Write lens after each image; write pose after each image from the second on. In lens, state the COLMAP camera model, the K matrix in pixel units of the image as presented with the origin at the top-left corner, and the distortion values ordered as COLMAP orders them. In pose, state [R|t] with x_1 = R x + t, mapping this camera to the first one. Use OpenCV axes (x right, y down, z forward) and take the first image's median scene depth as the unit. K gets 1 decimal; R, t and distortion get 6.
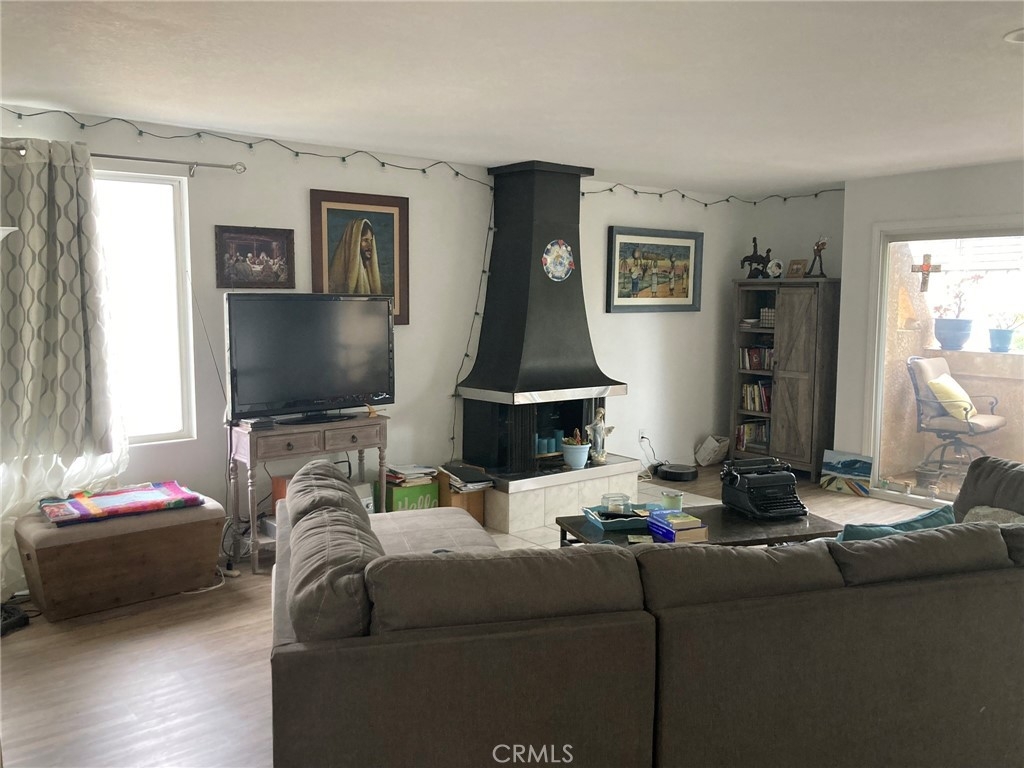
lens RADIAL K [[870.3, 0, 512.0], [0, 870.3, 384.0], [0, 0, 1]] dist [0.052517, -0.003223]
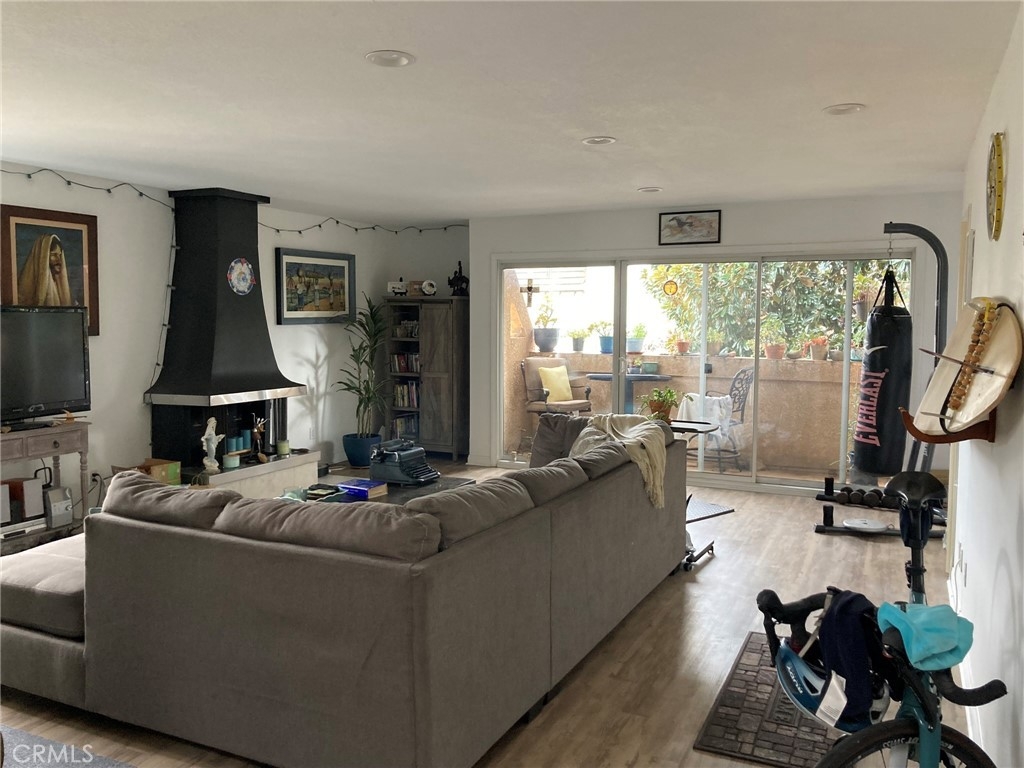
lens RADIAL K [[870.3, 0, 512.0], [0, 870.3, 384.0], [0, 0, 1]] dist [0.052517, -0.003223]
pose [[0.903902, -0.035373, 0.426274, -0.115176], [0.042671, 0.999060, -0.007580, 0.018456], [-0.425606, 0.025041, 0.904562, -0.162126]]
